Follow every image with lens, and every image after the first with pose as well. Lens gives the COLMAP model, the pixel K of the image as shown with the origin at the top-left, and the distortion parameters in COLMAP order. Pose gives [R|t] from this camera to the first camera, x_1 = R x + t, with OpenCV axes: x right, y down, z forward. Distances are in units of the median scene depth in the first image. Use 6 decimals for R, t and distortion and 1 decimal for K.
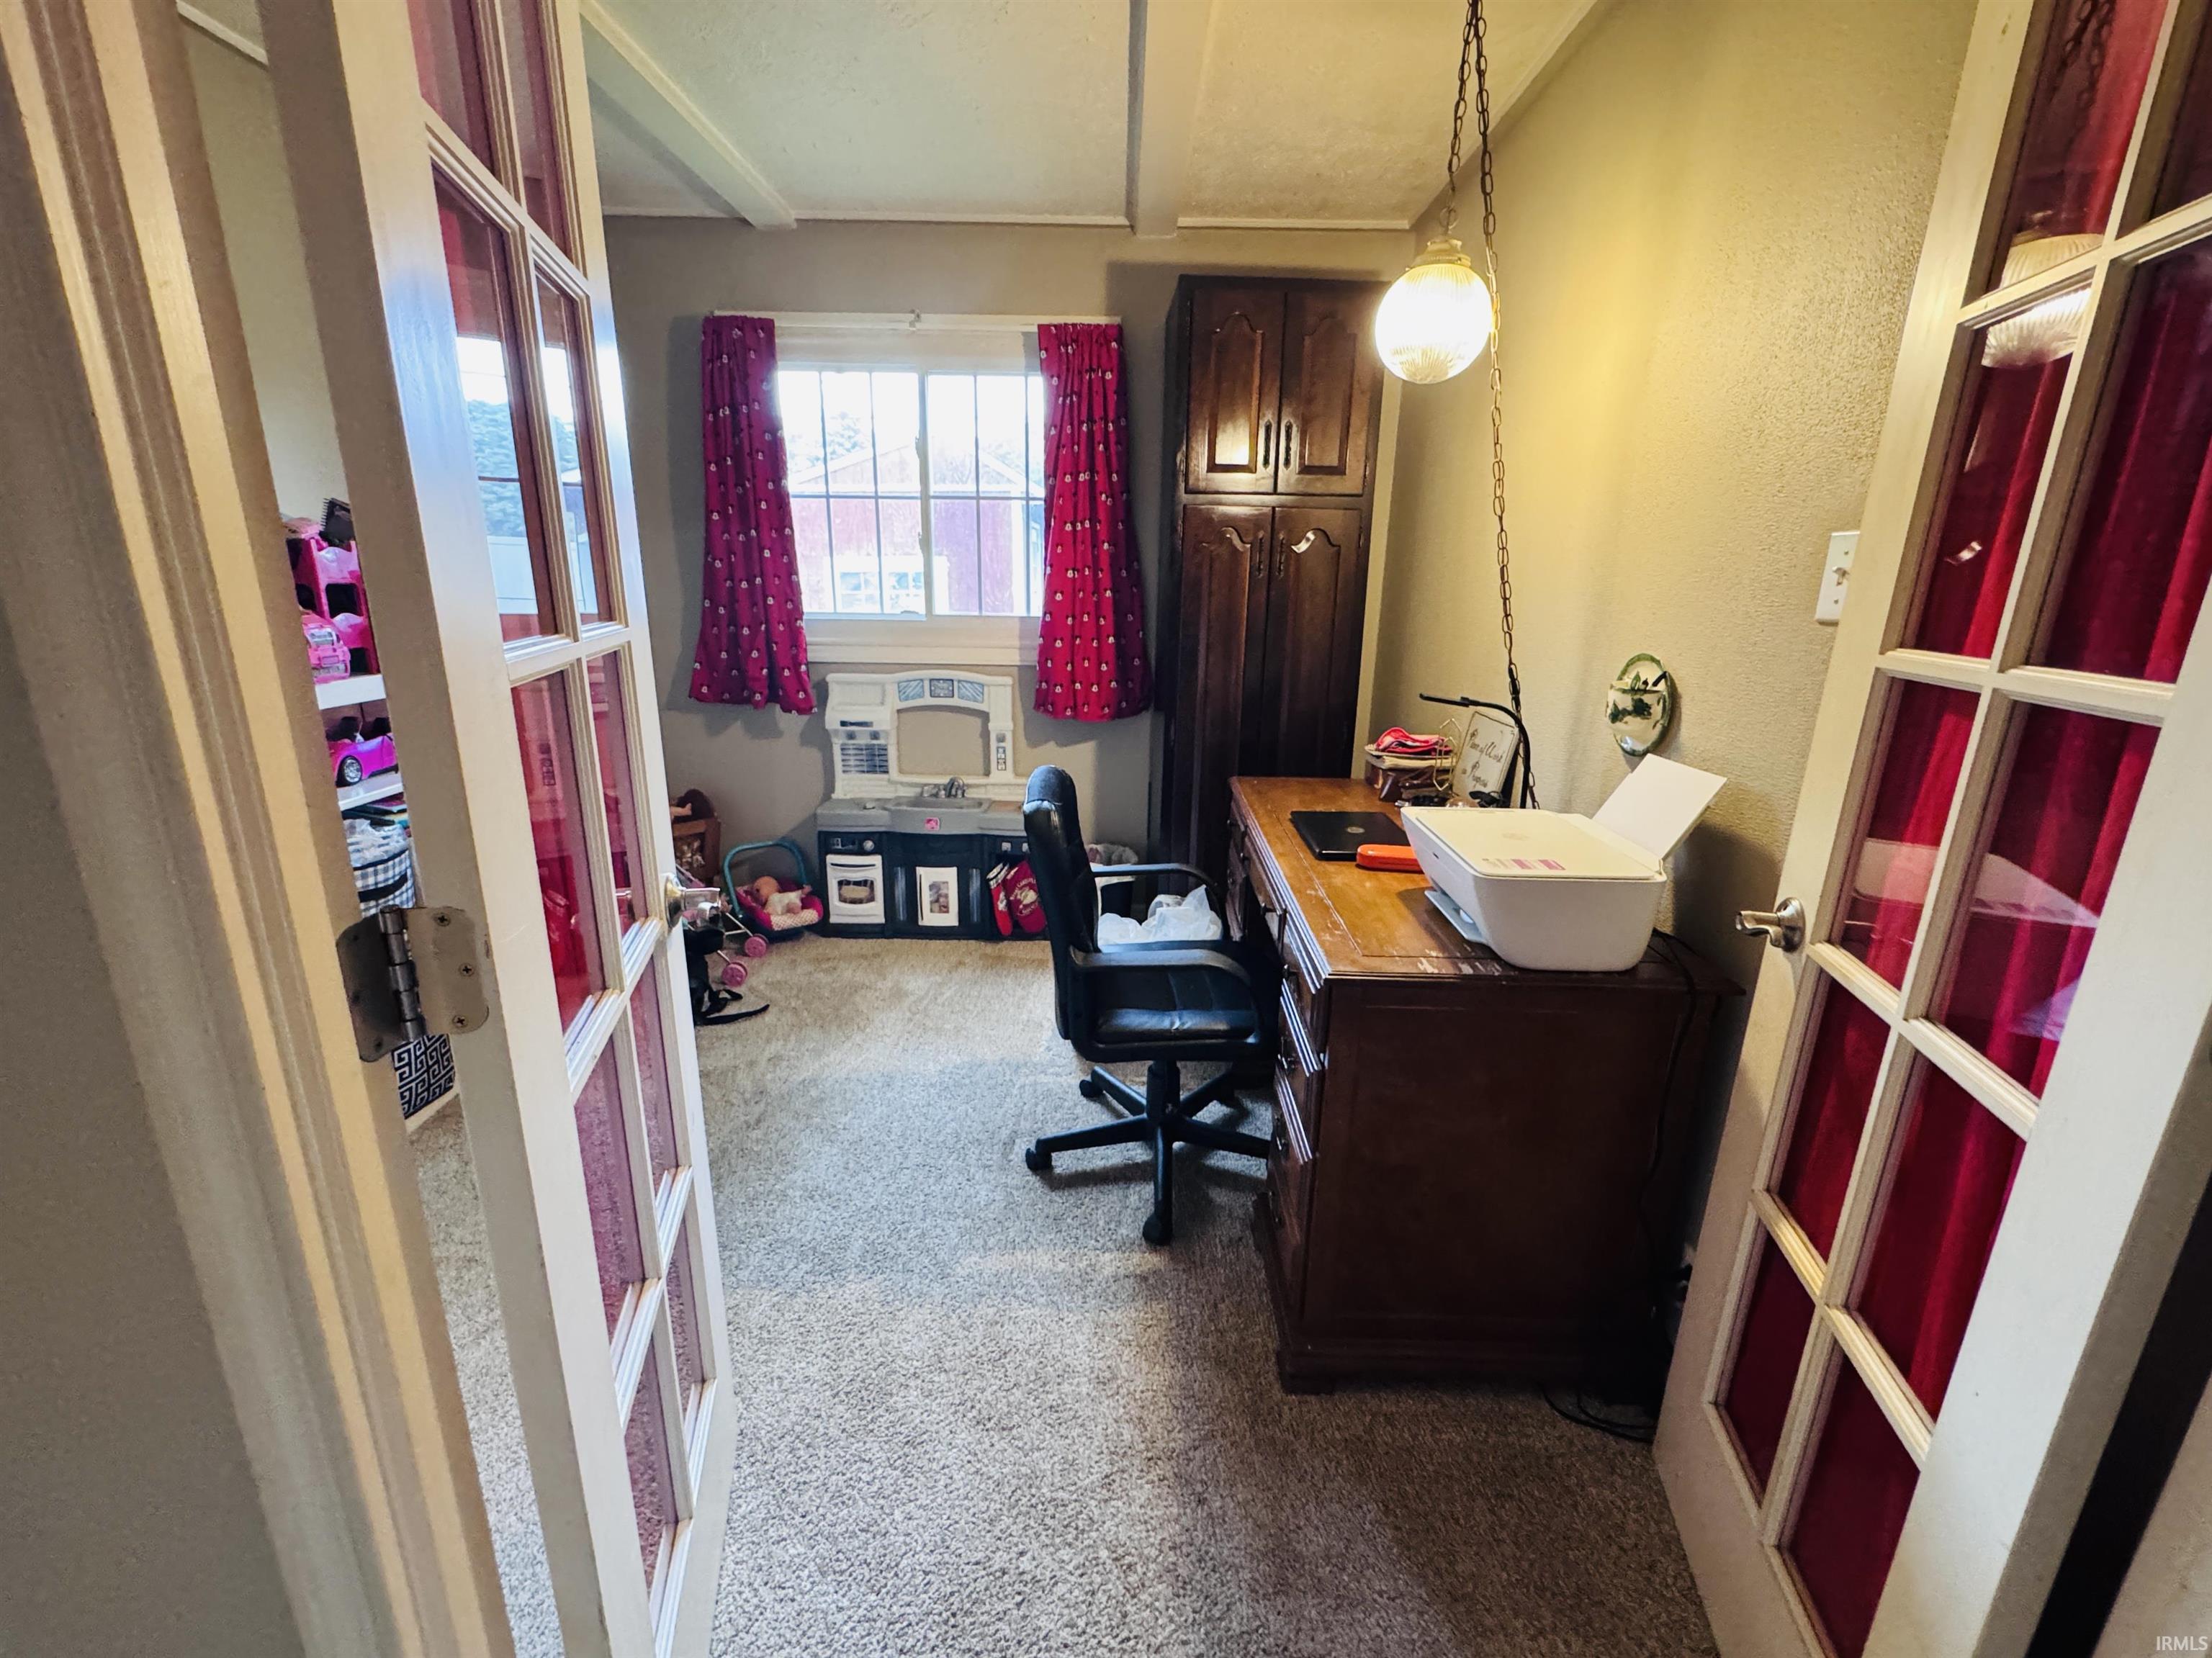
lens RADIAL K [[937.6, 0, 1108.6], [0, 937.6, 831.4], [0, 0, 1]] dist [-0.008910, 0.000266]
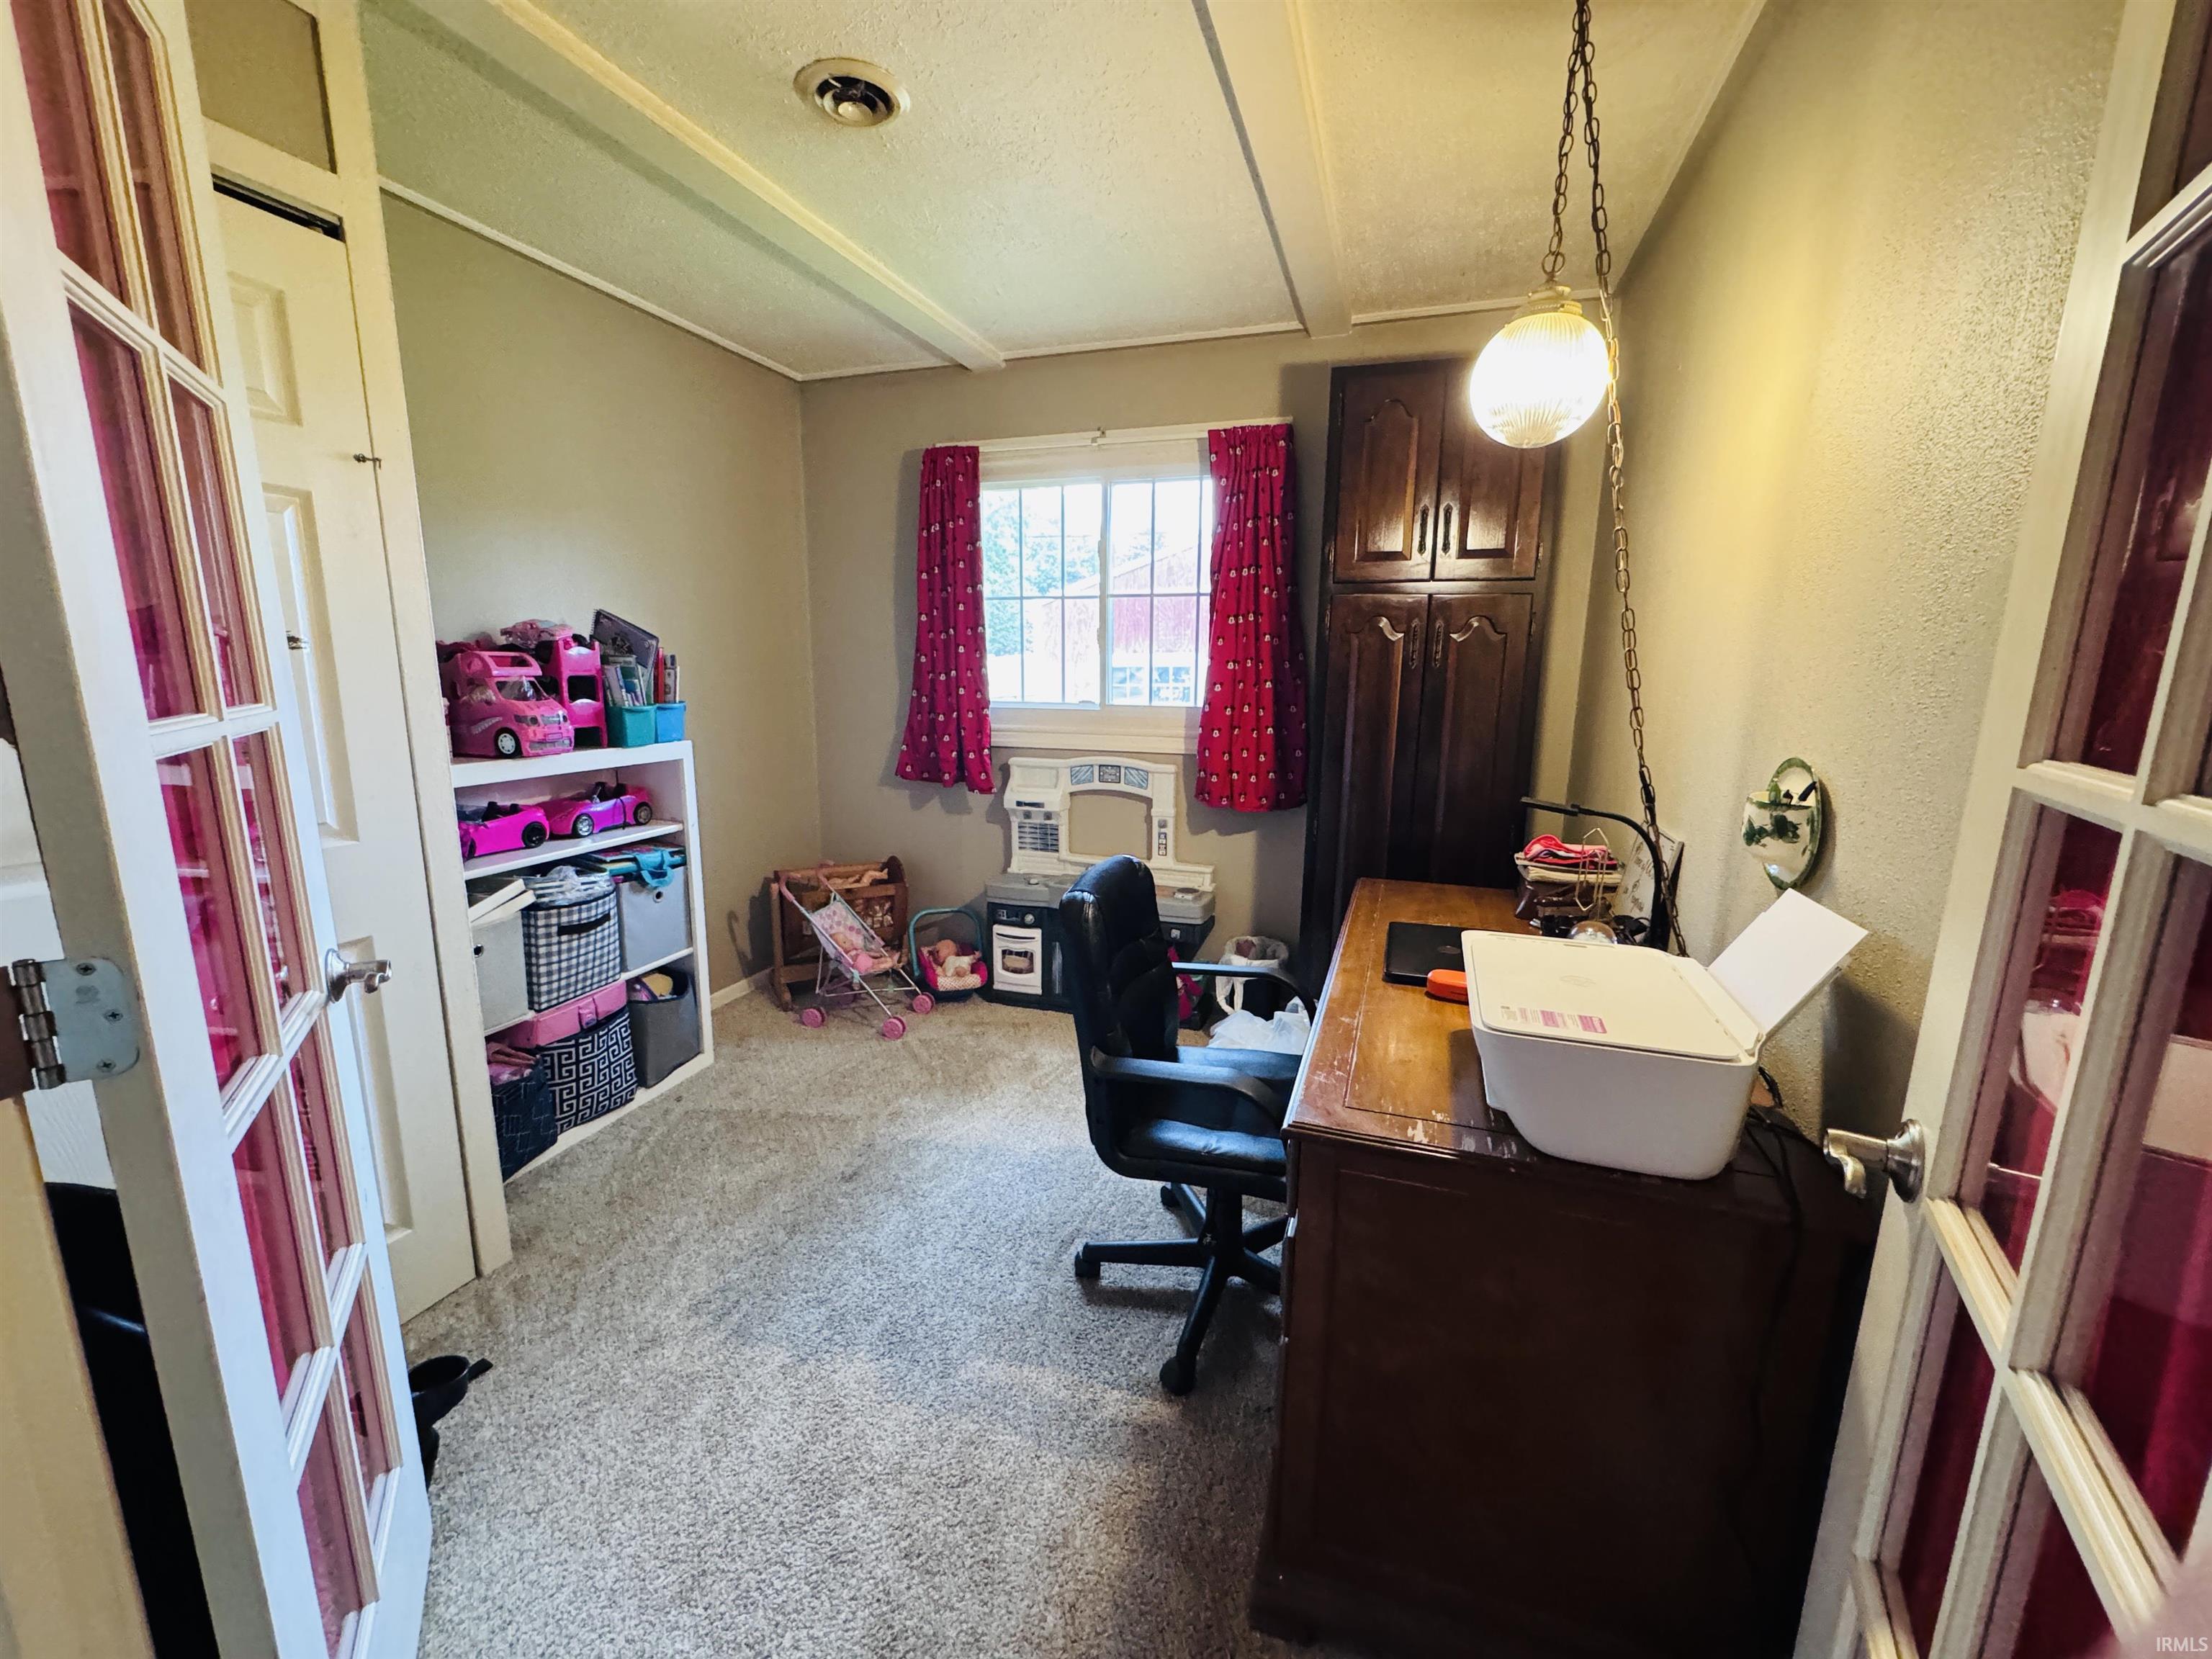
lens RADIAL K [[884.8, 0, 1107.2], [0, 884.8, 827.6], [0, 0, 1]] dist [-0.005396, 0.000220]
pose [[0.949980, 0.048837, -0.308468, 0.200788], [-0.076481, 0.994003, -0.078164, -0.024885], [0.302800, 0.097846, 0.948018, 0.109165]]
